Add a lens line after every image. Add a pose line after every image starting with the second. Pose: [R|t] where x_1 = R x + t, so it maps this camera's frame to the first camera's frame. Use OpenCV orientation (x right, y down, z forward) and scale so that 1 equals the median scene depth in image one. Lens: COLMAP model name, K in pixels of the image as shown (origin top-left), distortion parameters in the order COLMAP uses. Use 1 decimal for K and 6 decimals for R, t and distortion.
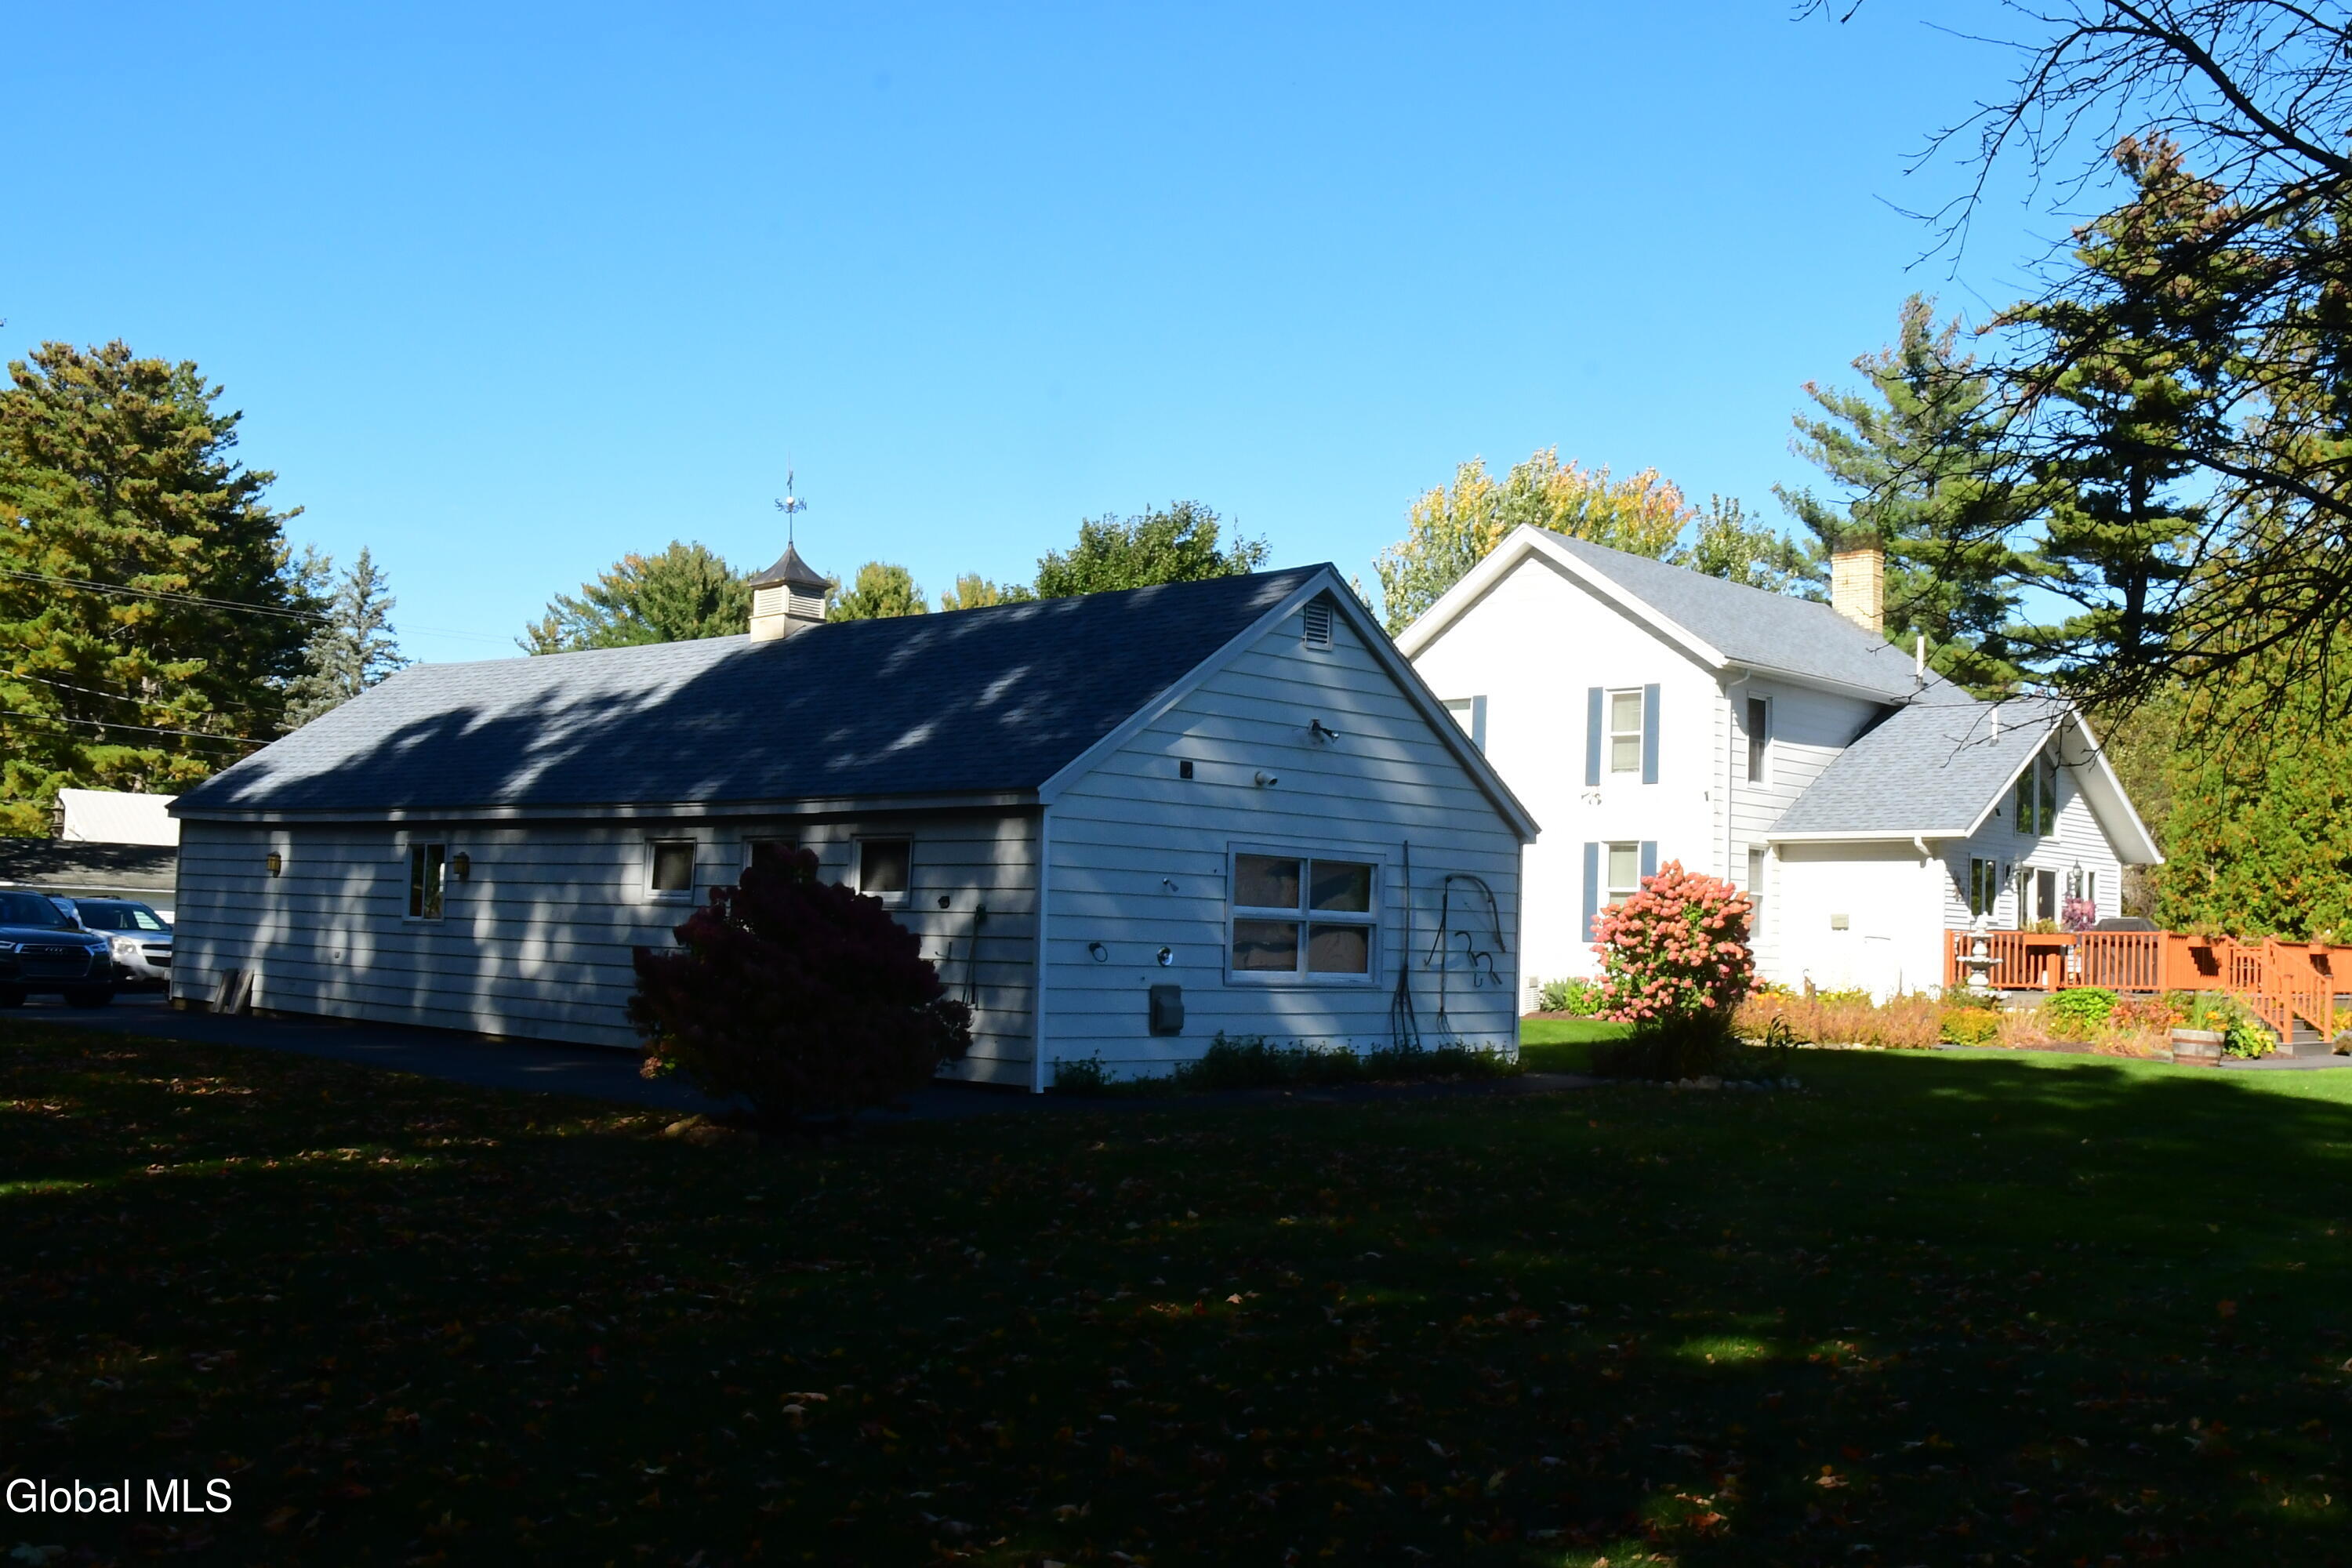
lens RADIAL K [[2407.9, 0, 1176.0], [0, 2407.9, 784.0], [0, 0, 1]] dist [-0.206297, 0.241091]
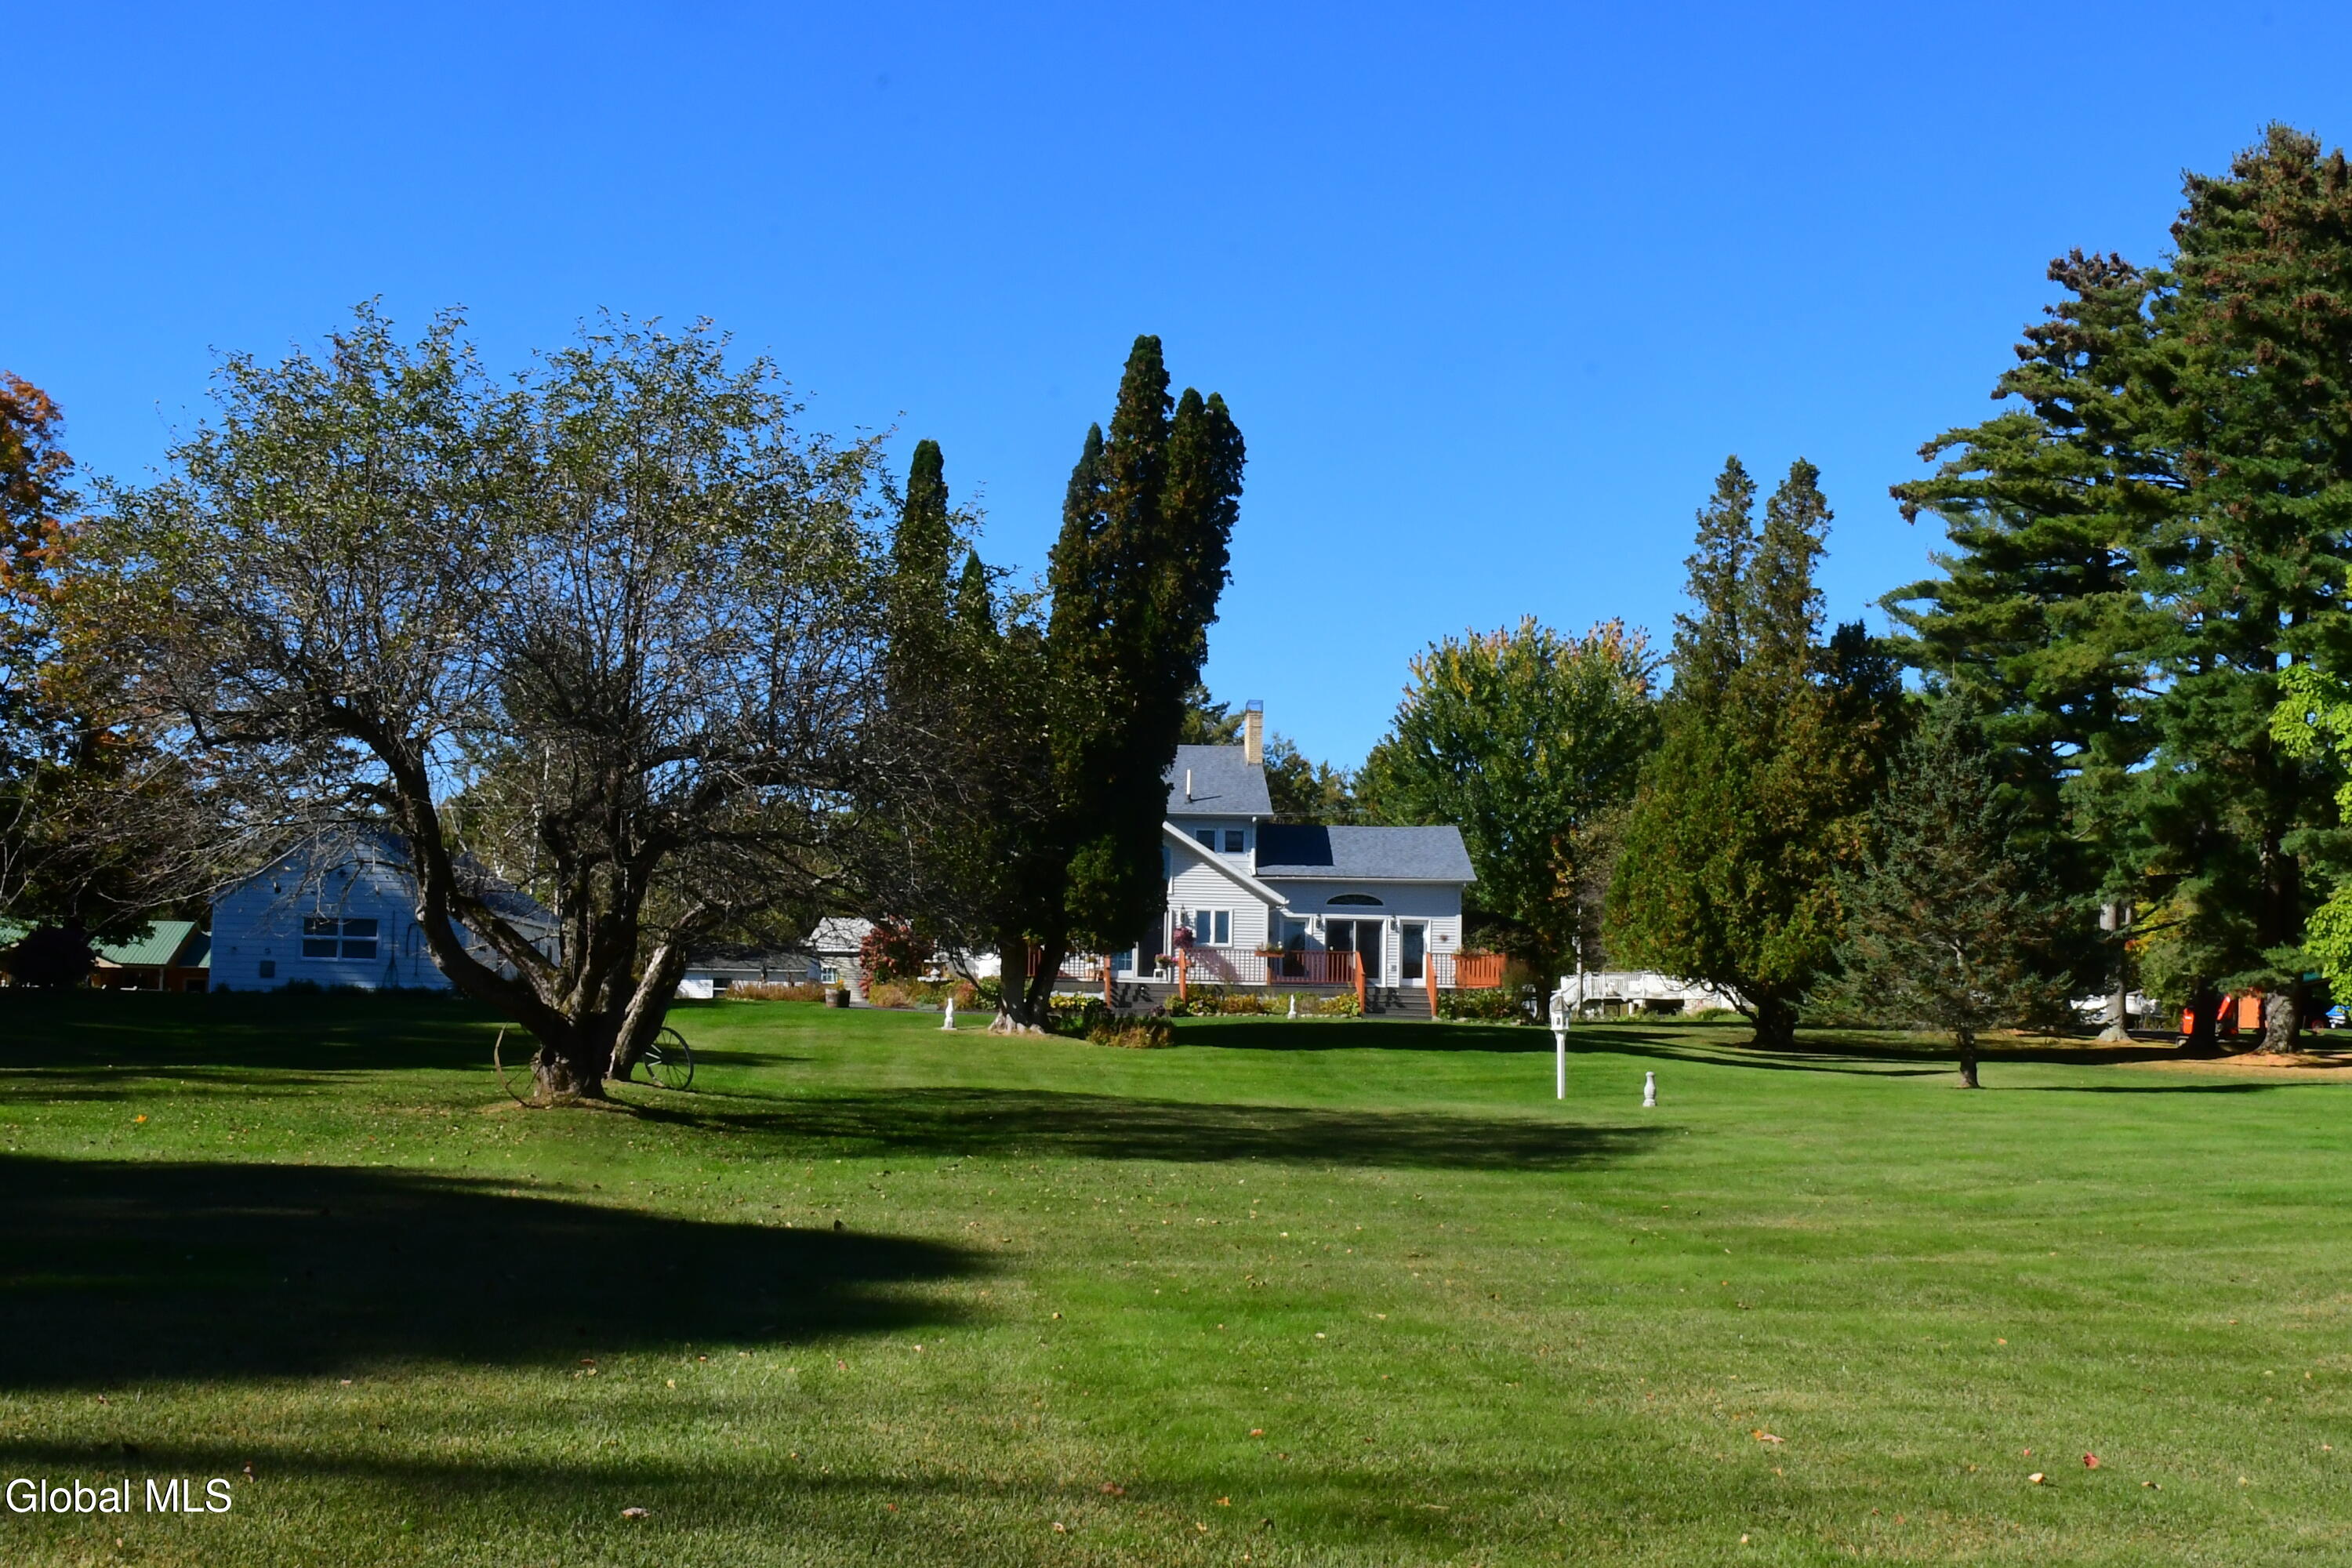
lens RADIAL K [[2407.9, 0, 1176.0], [0, 2407.9, 784.0], [0, 0, 1]] dist [-0.206297, 0.241091]
pose [[0.749672, -0.079239, -0.657049, 1.520235], [0.048504, 0.996715, -0.064860, 0.060257], [0.660030, 0.016754, 0.751053, -0.239310]]
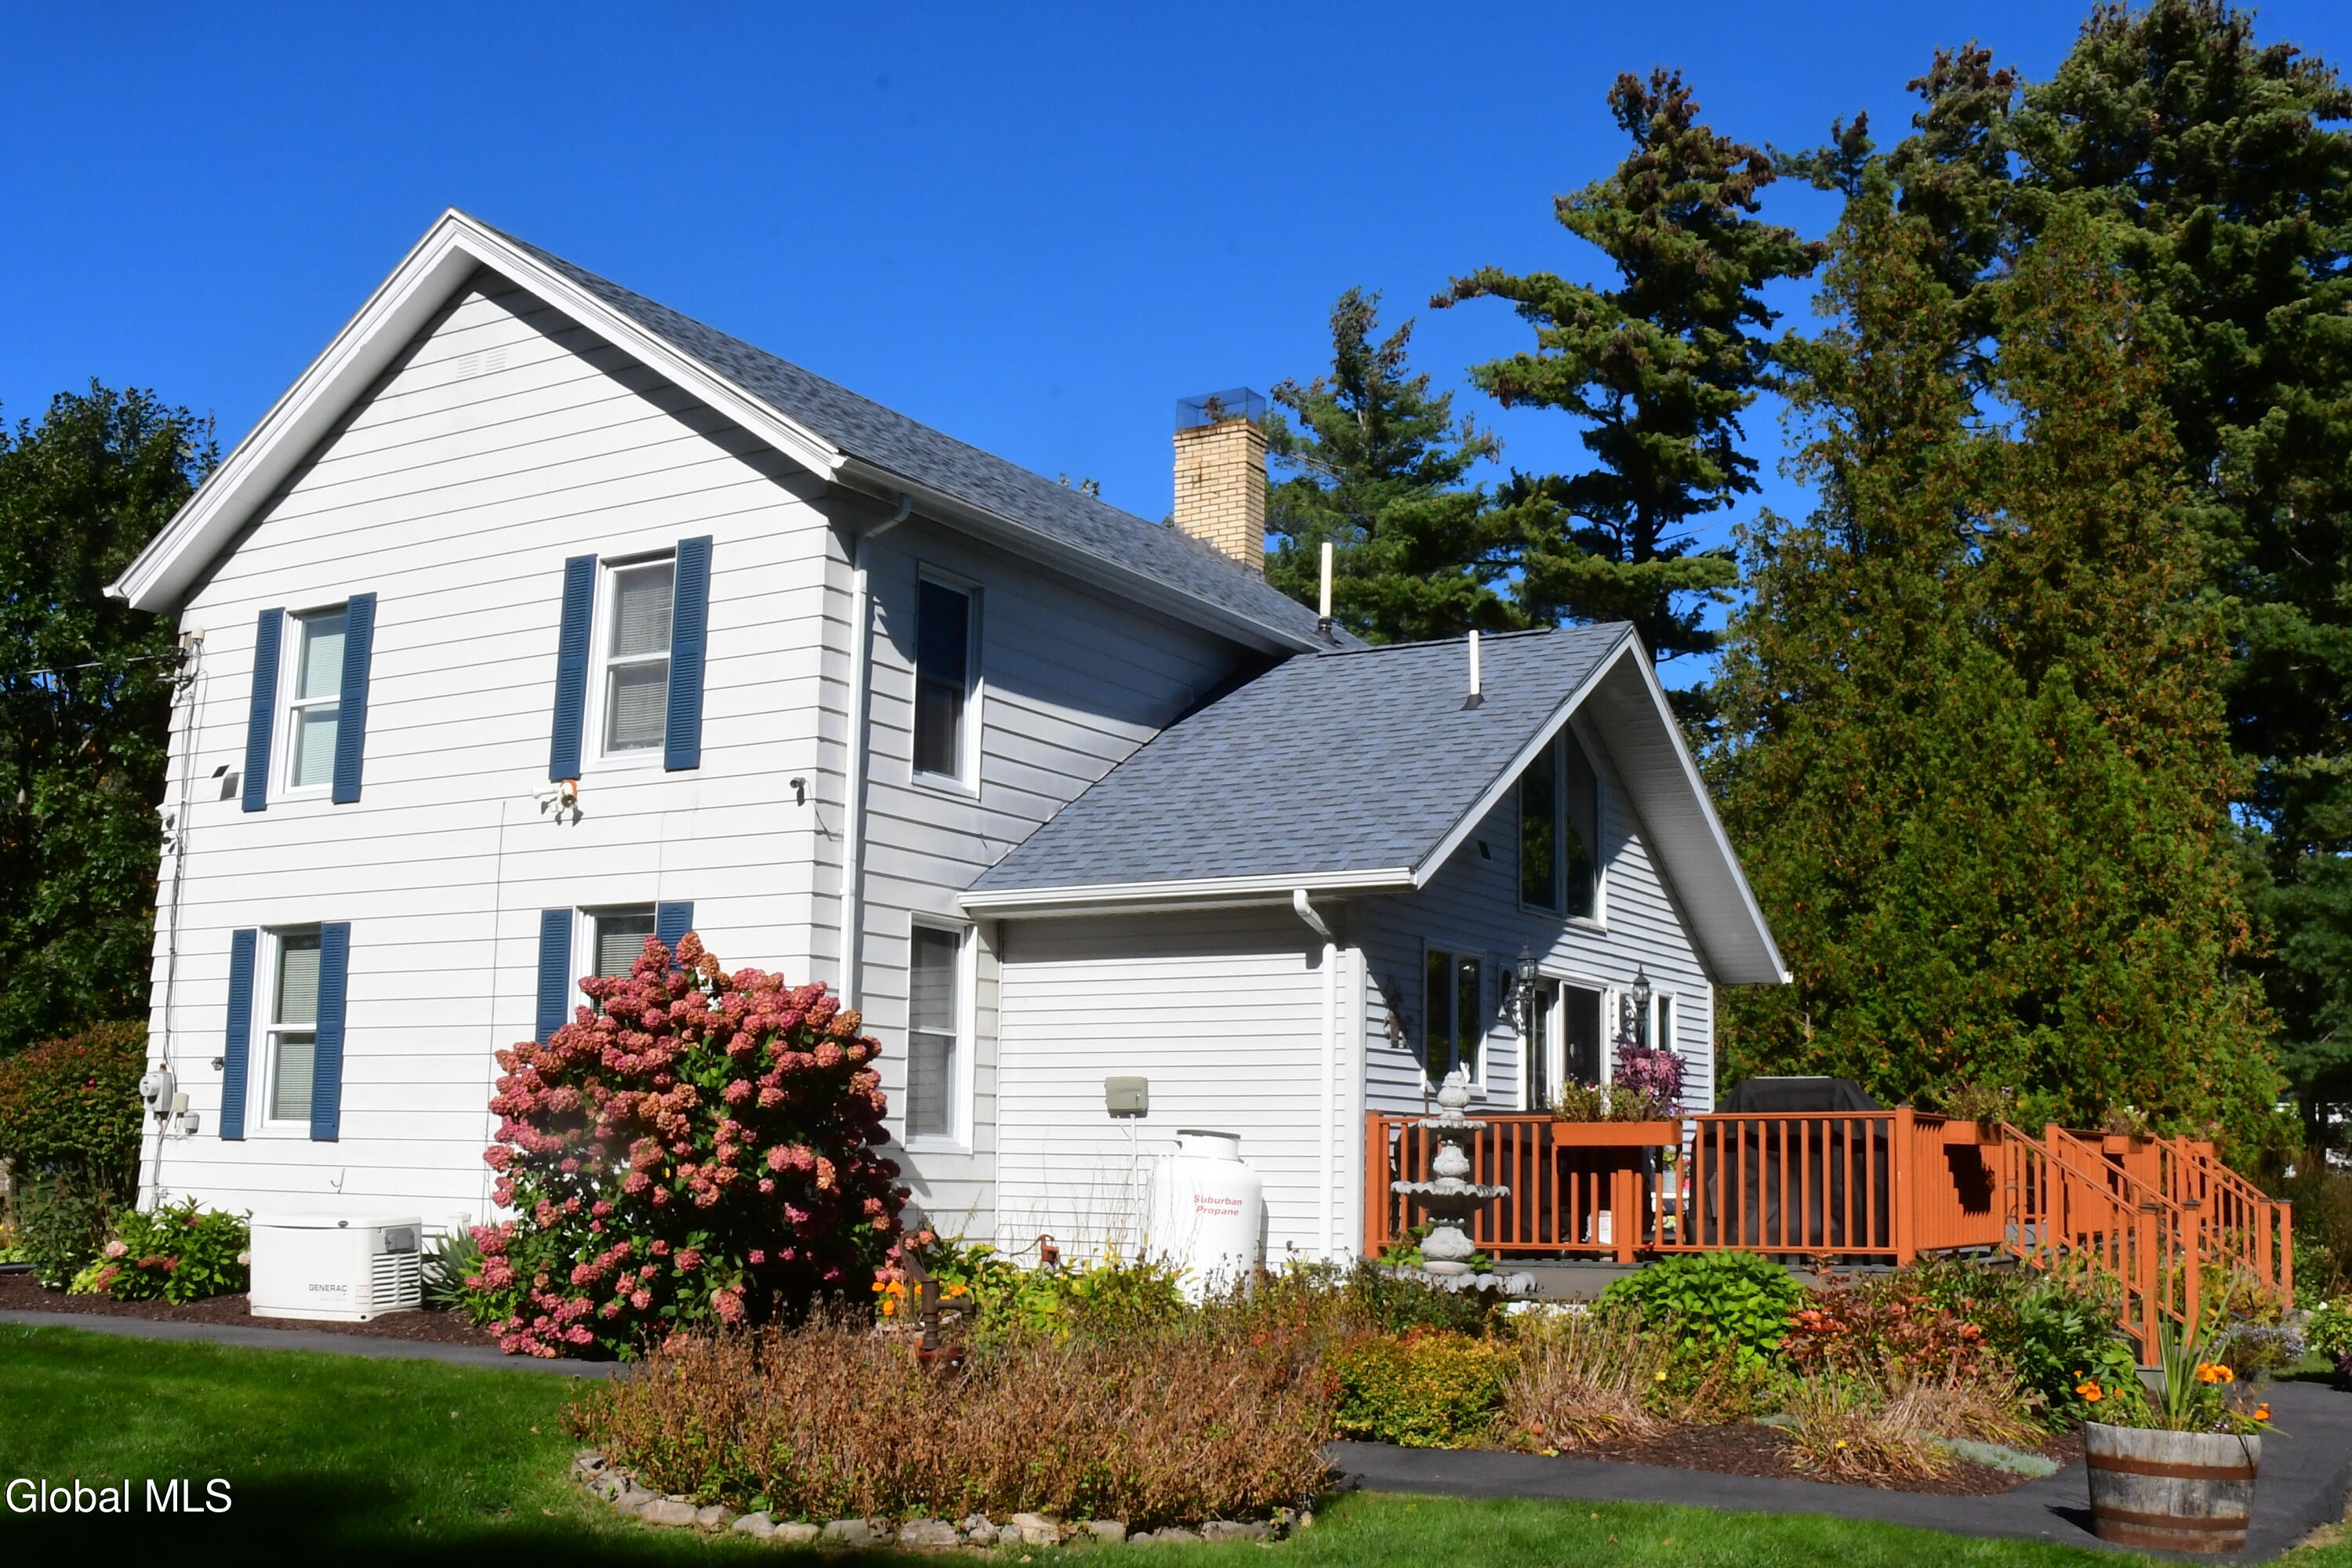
lens RADIAL K [[2372.7, 0, 1184.0], [0, 2372.7, 807.5], [0, 0, 1]] dist [-0.157954, 0.053466]
pose [[0.974963, 0.019309, 0.221525, 0.194852], [-0.002518, 0.997117, -0.075833, 0.038613], [-0.222351, 0.073377, 0.972202, 0.578655]]
